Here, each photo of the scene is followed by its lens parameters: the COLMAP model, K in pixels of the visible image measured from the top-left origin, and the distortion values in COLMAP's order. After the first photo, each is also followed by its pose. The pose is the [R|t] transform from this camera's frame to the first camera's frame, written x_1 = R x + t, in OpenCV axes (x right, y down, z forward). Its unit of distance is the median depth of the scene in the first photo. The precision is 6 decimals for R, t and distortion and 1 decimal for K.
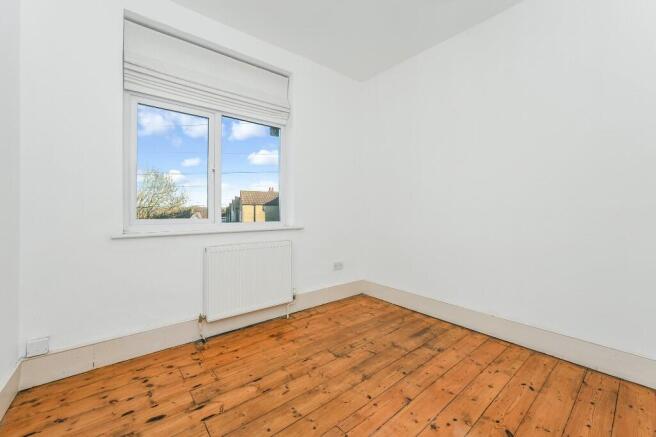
lens RADIAL K [[258.7, 0, 328.0], [0, 258.7, 213.2], [0, 0, 1]] dist [0.002272, 0.000025]
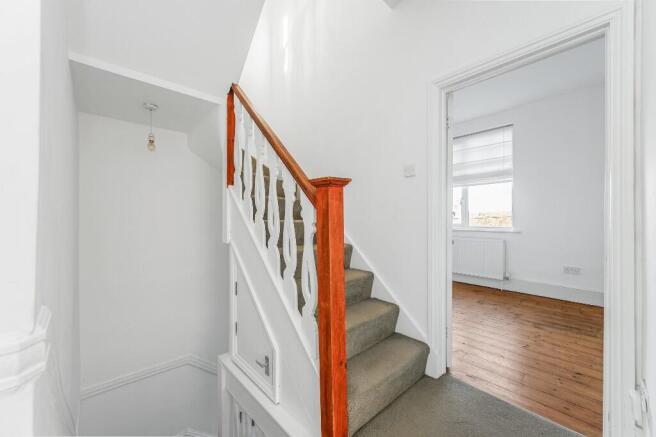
lens RADIAL K [[258.7, 0, 327.8], [0, 258.7, 218.4], [0, 0, 1]] dist [0.002272, 0.000025]
pose [[0.057971, 0.000539, -0.998318, 1.542331], [-0.013962, 0.999902, -0.000271, 0.001953], [0.998221, 0.013954, 0.057972, -0.111032]]
